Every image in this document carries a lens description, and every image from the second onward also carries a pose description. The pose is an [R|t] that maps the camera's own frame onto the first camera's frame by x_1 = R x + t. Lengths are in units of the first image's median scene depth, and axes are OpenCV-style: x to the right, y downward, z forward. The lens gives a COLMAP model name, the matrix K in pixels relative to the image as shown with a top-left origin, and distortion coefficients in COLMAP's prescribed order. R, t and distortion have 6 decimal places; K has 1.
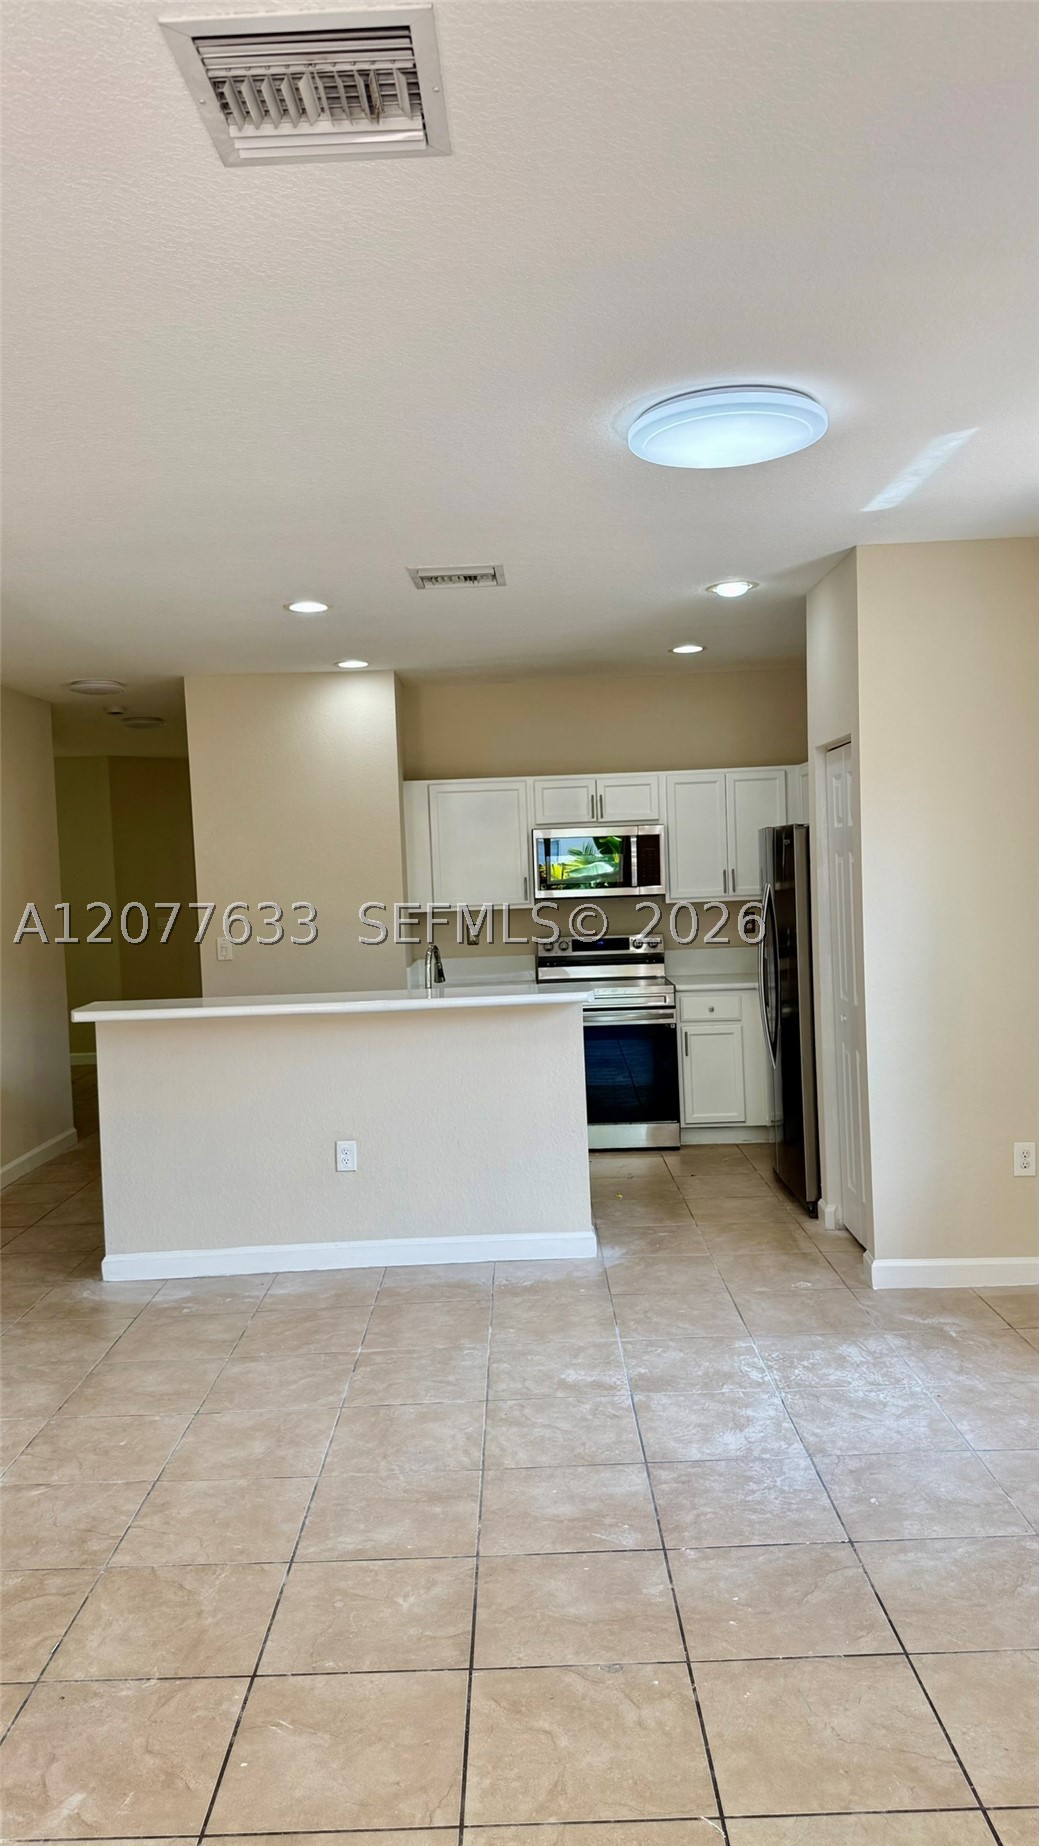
lens RADIAL K [[1301.5, 0, 523.1], [0, 1301.5, 915.6], [0, 0, 1]] dist [0.063517, -0.081527]
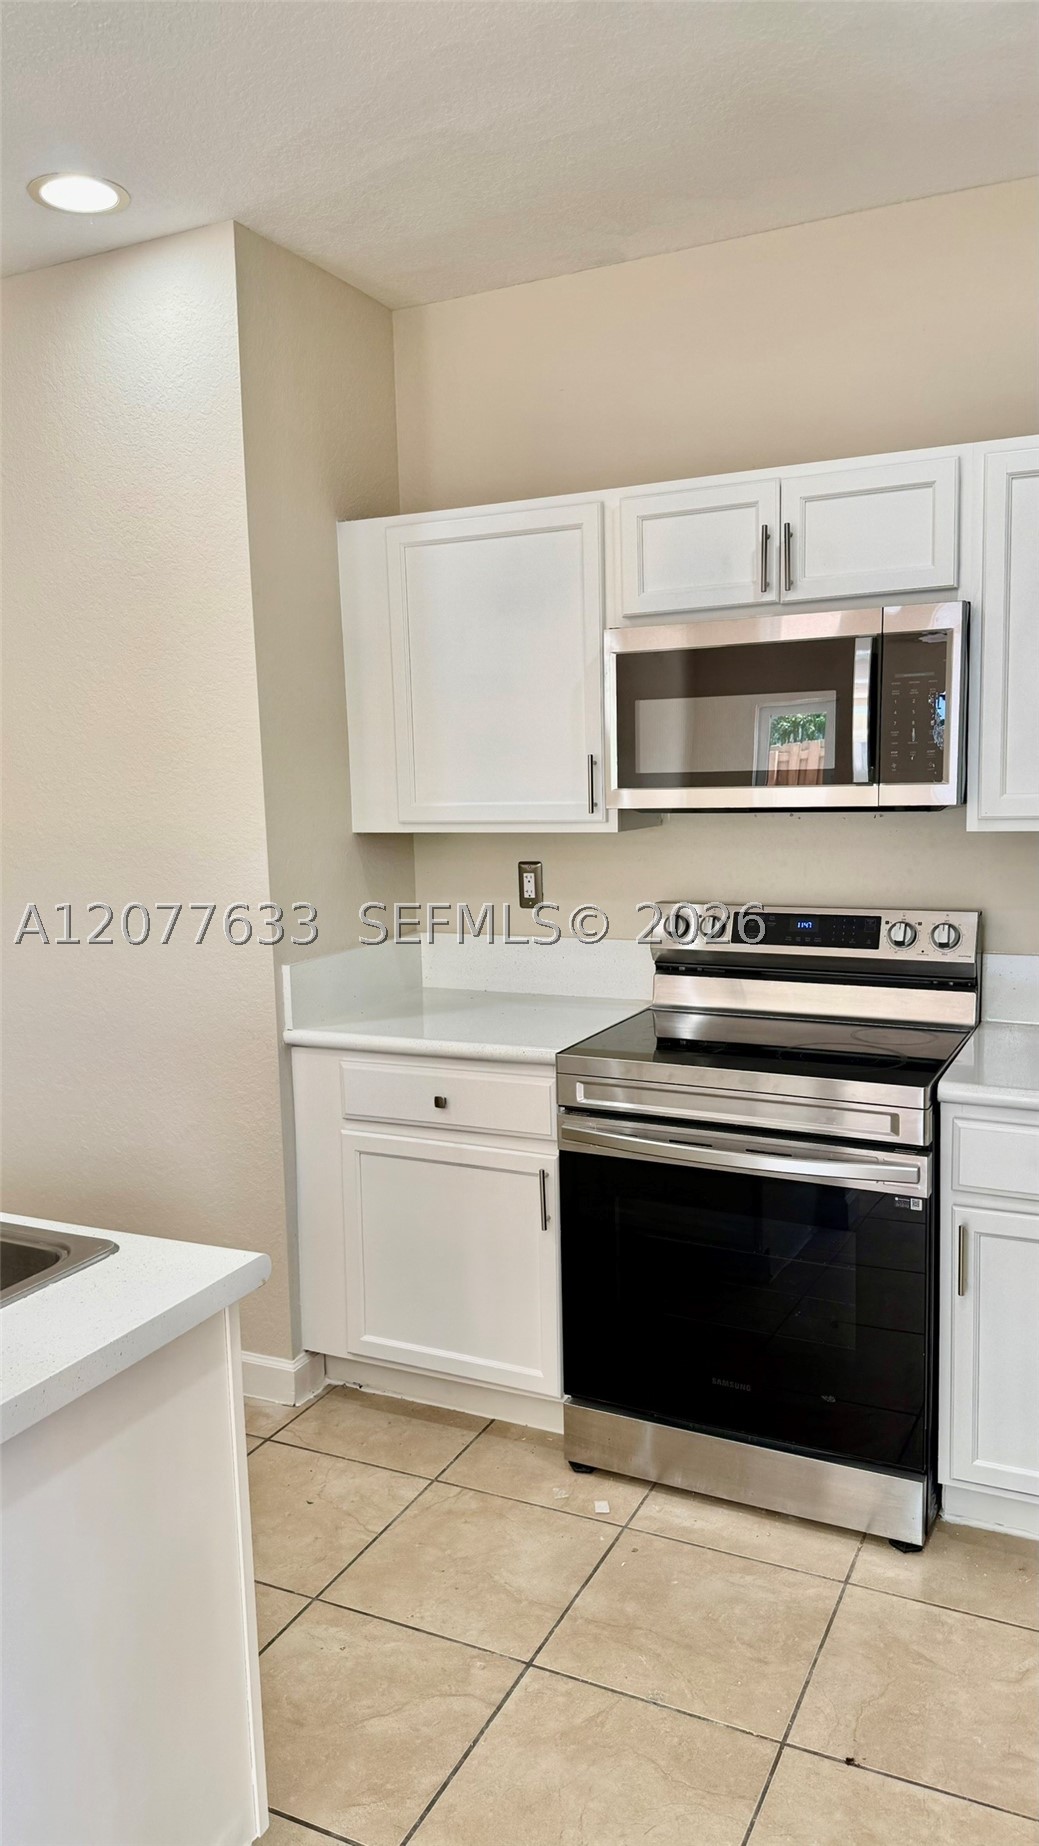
lens RADIAL K [[1301.5, 0, 520.2], [0, 1301.5, 935.8], [0, 0, 1]] dist [0.063517, -0.081527]
pose [[0.900494, 0.072985, -0.428701, 0.230442], [-0.022144, 0.992232, 0.122411, -0.033695], [0.434305, -0.100738, 0.895115, 0.933324]]
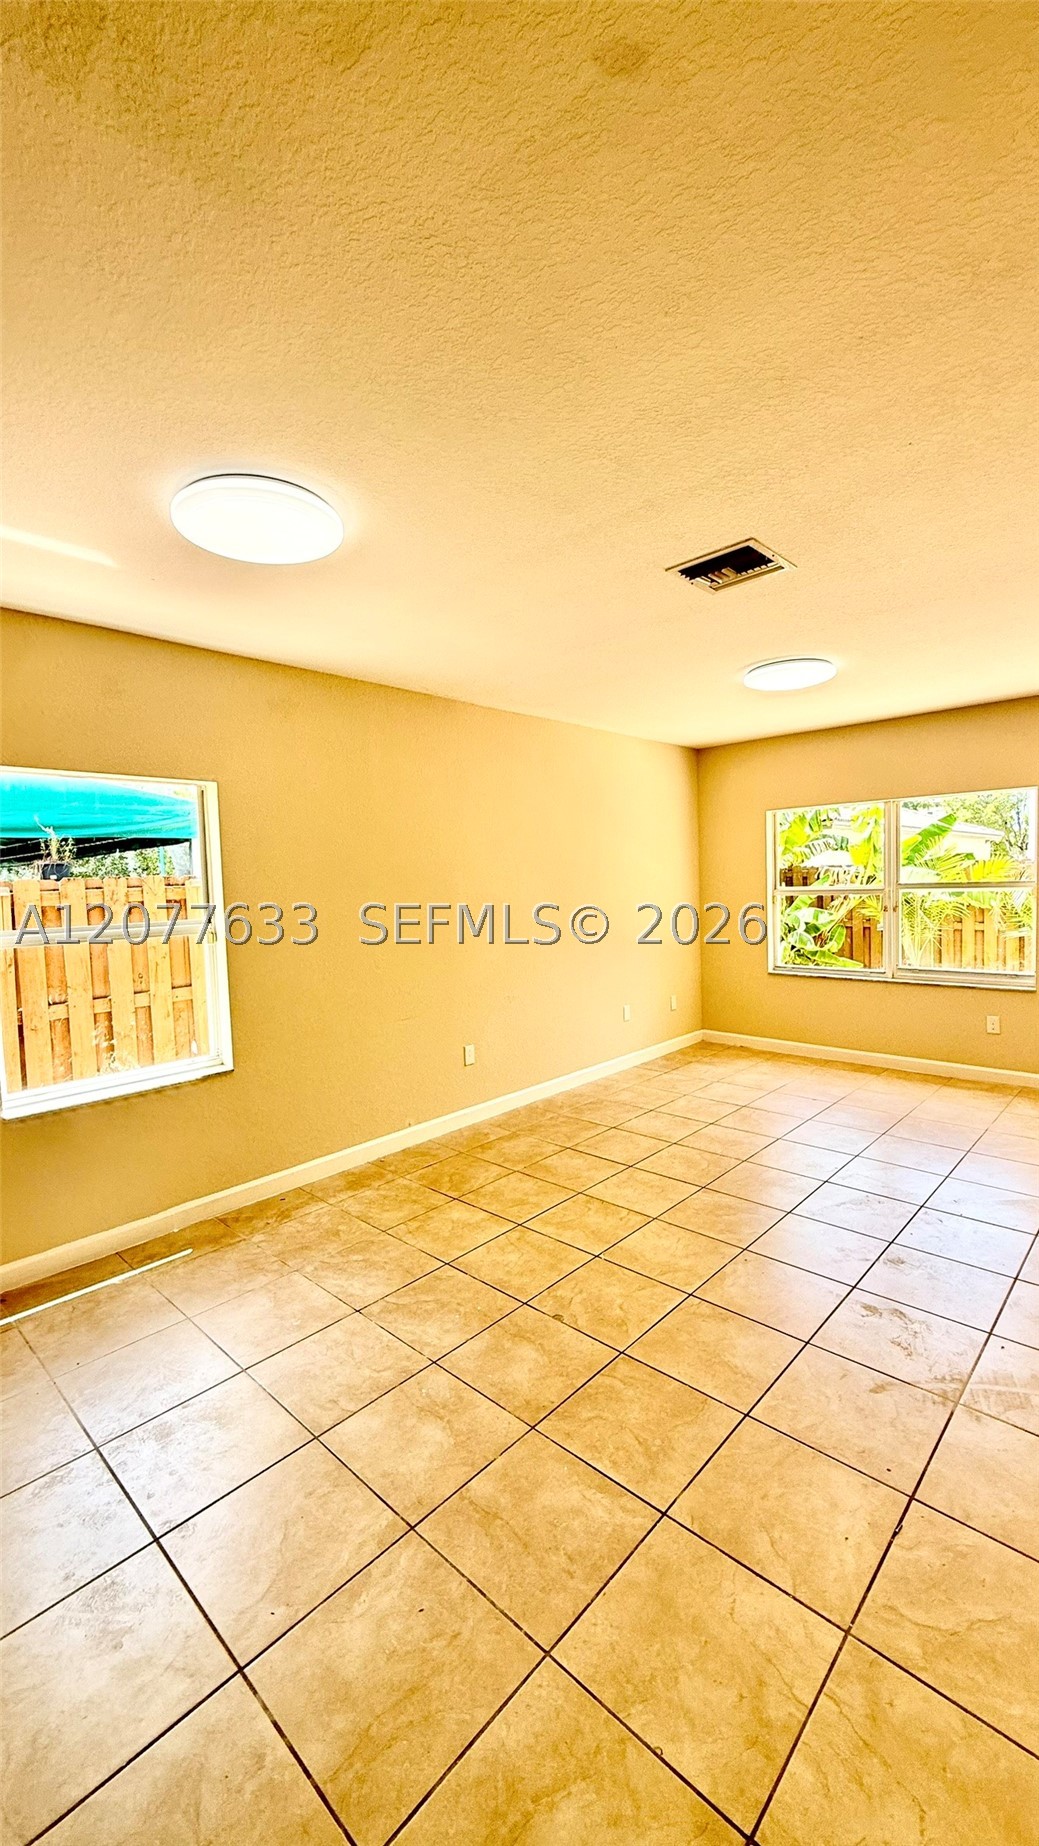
lens RADIAL K [[740.7, 0, 517.5], [0, 740.7, 914.3], [0, 0, 1]] dist [0.018704, 0.000105]
pose [[-0.722010, 0.030897, 0.691193, -0.315597], [0.084578, 0.995451, 0.043852, -0.011218], [-0.686694, 0.090121, -0.721339, 0.893675]]
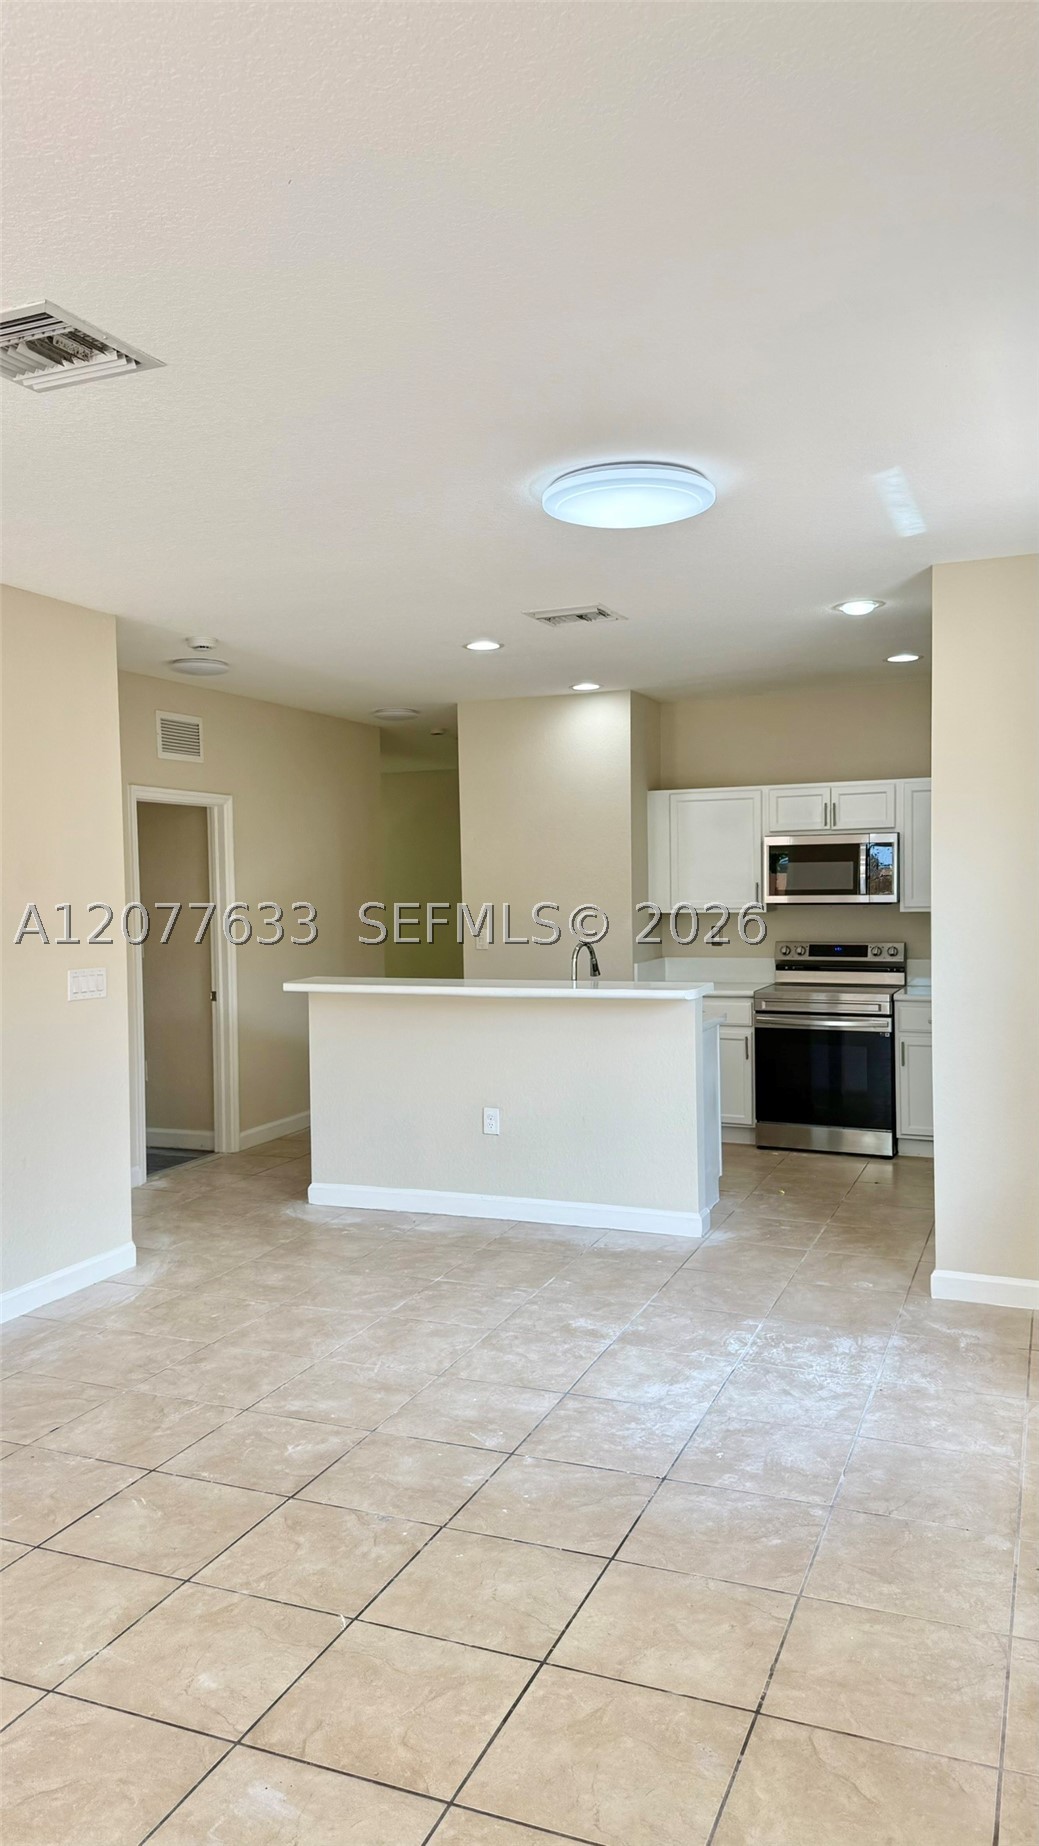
lens RADIAL K [[1301.5, 0, 526.1], [0, 1301.5, 908.1], [0, 0, 1]] dist [0.063517, -0.081527]
pose [[0.924234, 0.031268, -0.380545, 0.337034], [-0.032950, 0.999455, 0.002096, -0.007205], [0.380403, 0.010601, 0.924760, -0.056390]]
